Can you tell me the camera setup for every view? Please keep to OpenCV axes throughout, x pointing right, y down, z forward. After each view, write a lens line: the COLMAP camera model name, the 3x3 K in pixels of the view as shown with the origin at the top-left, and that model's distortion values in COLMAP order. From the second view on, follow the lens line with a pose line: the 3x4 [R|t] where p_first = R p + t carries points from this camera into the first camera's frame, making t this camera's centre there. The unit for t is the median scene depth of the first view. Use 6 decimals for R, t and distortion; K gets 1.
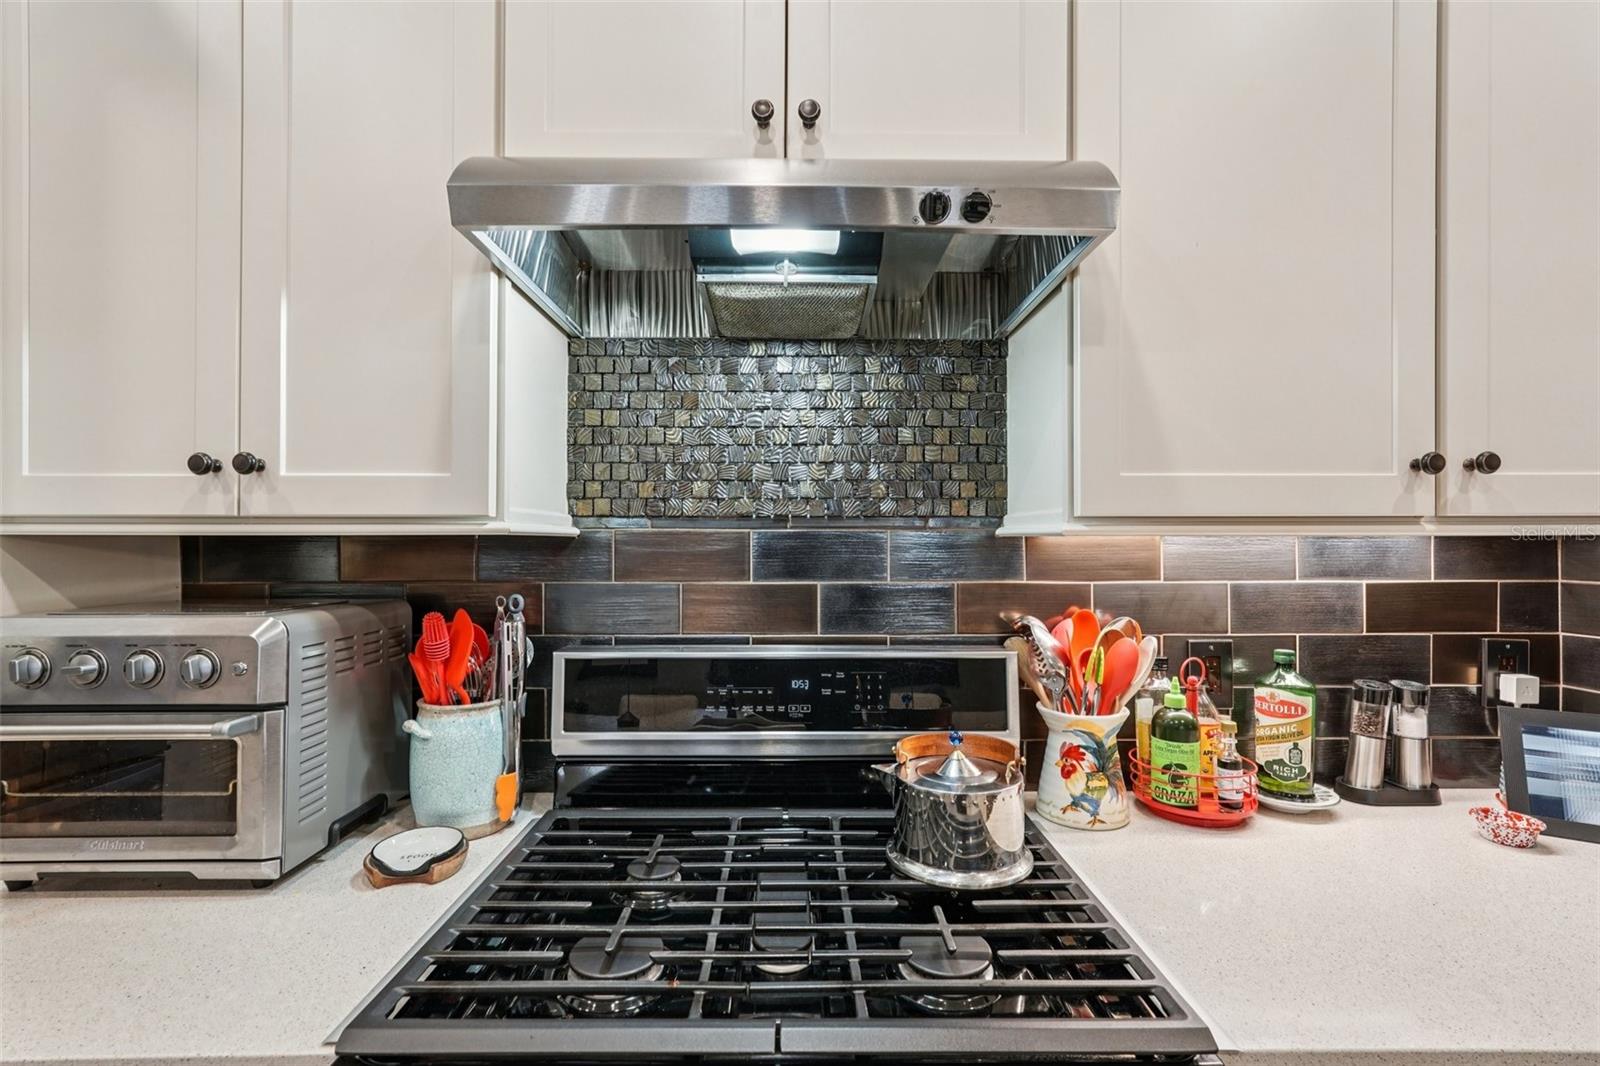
lens RADIAL K [[708.9, 0, 802.4], [0, 708.9, 544.4], [0, 0, 1]] dist [-0.011384, 0.005616]
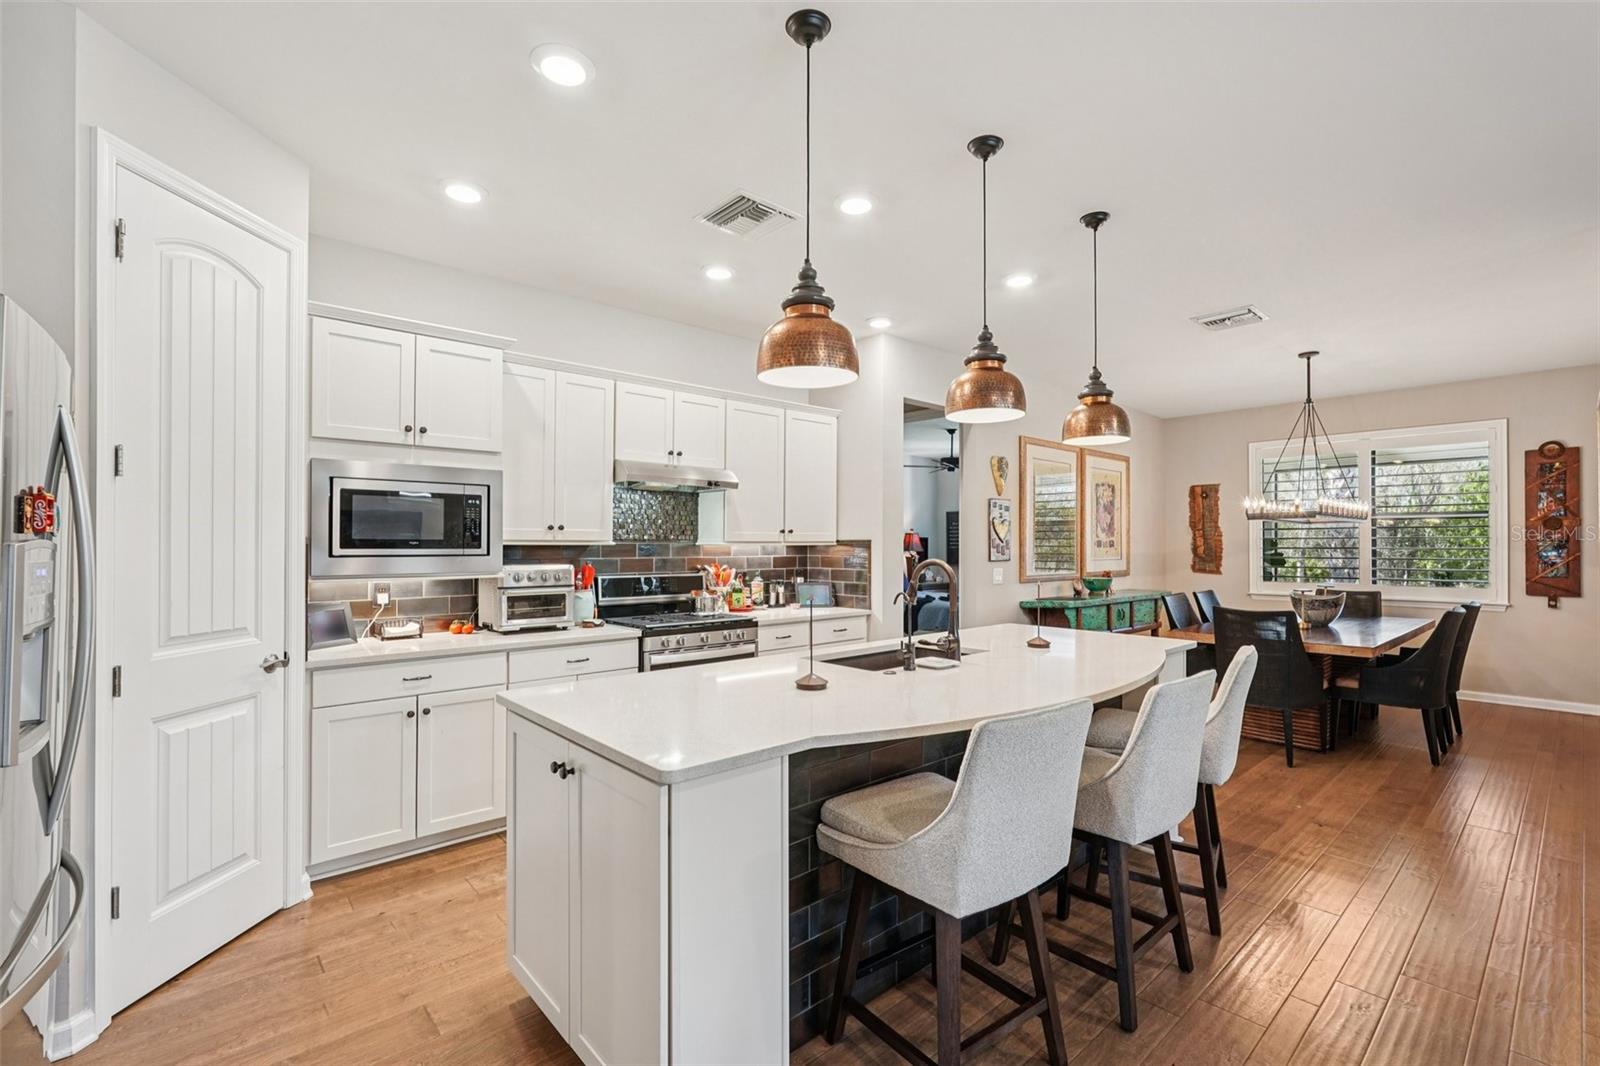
lens RADIAL K [[708.9, 0, 804.6], [0, 708.9, 541.1], [0, 0, 1]] dist [-0.011384, 0.005616]
pose [[0.750620, 0.005450, 0.660712, -1.870428], [-0.006527, 0.999978, -0.000833, -0.034560], [-0.660702, -0.003687, 0.750639, -2.321377]]
